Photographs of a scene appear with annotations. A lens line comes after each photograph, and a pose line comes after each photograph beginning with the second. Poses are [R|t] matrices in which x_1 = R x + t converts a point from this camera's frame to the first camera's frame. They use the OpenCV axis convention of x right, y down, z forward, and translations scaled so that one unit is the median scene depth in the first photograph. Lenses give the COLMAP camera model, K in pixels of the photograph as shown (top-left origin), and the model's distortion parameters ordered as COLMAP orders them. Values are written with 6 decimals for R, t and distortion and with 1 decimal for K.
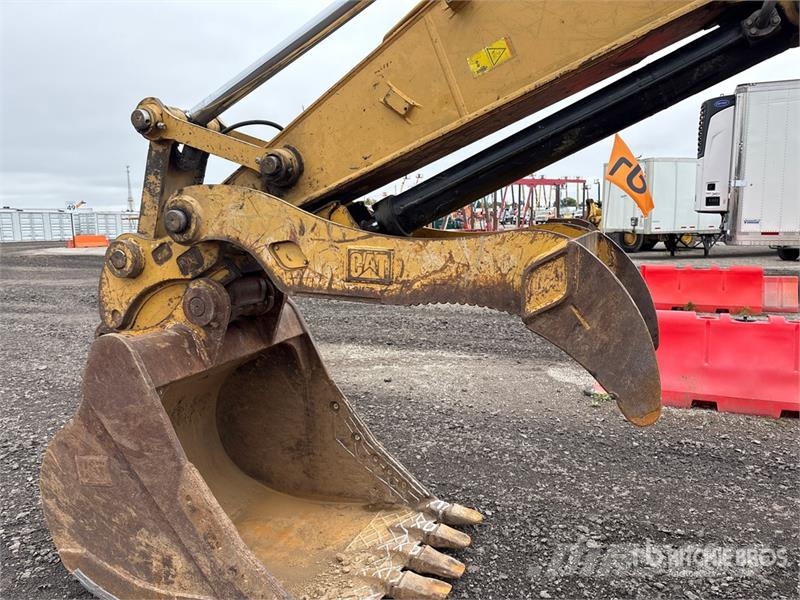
lens RADIAL K [[620.9, 0, 399.2], [0, 620.9, 304.8], [0, 0, 1]] dist [0.087841, -0.104799]
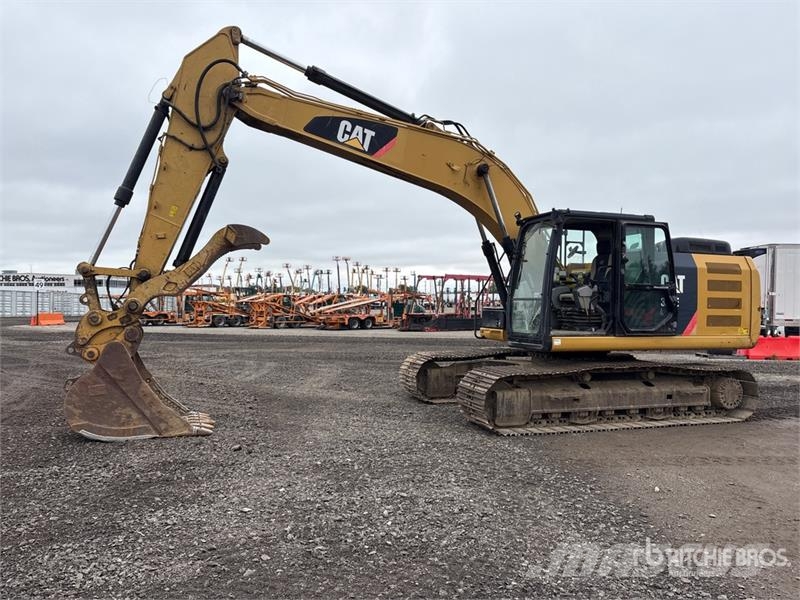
lens RADIAL K [[620.9, 0, 399.2], [0, 620.9, 304.8], [0, 0, 1]] dist [0.087841, -0.104799]
pose [[0.727358, 0.046928, 0.684652, -1.369596], [0.063069, 0.988866, -0.134784, 0.327594], [-0.683354, 0.141216, 0.716300, -1.924964]]
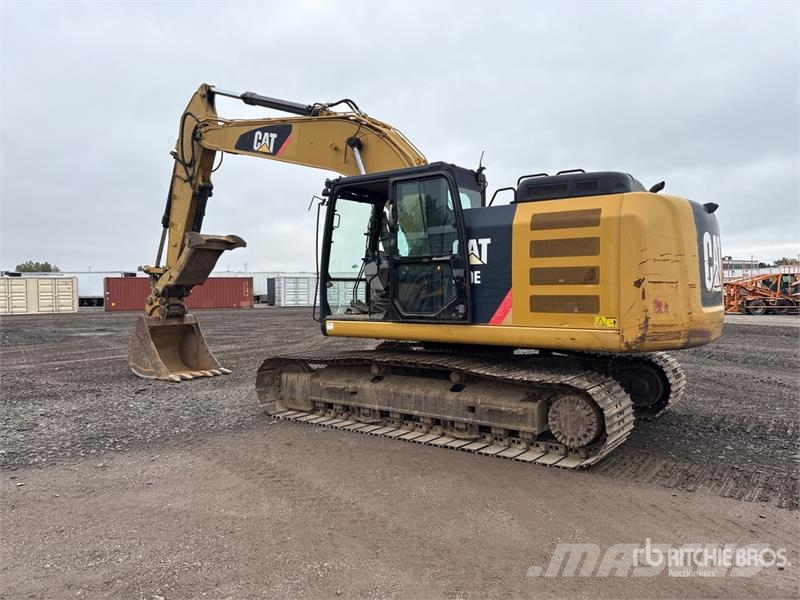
lens RADIAL K [[620.9, 0, 399.2], [0, 620.9, 304.8], [0, 0, 1]] dist [0.087841, -0.104799]
pose [[0.970256, 0.035287, -0.239497, 2.339984], [-0.063268, 0.991897, -0.110168, 0.334918], [0.233669, 0.122043, 0.964626, -2.867927]]
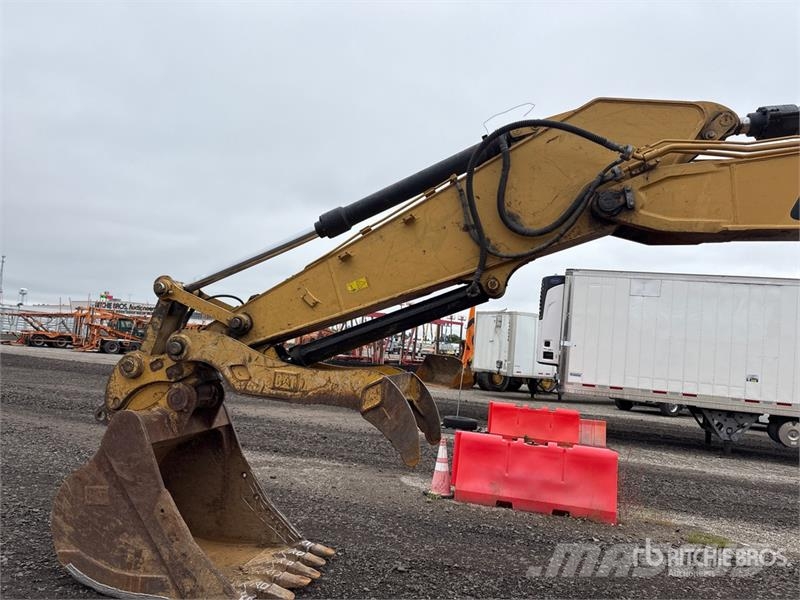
lens RADIAL K [[620.9, 0, 399.2], [0, 620.9, 304.8], [0, 0, 1]] dist [0.087841, -0.104799]
pose [[0.980148, 0.106261, 0.167385, -0.042102], [-0.070932, 0.976306, -0.204437, 0.056192], [-0.185142, 0.188506, 0.964463, -0.745588]]
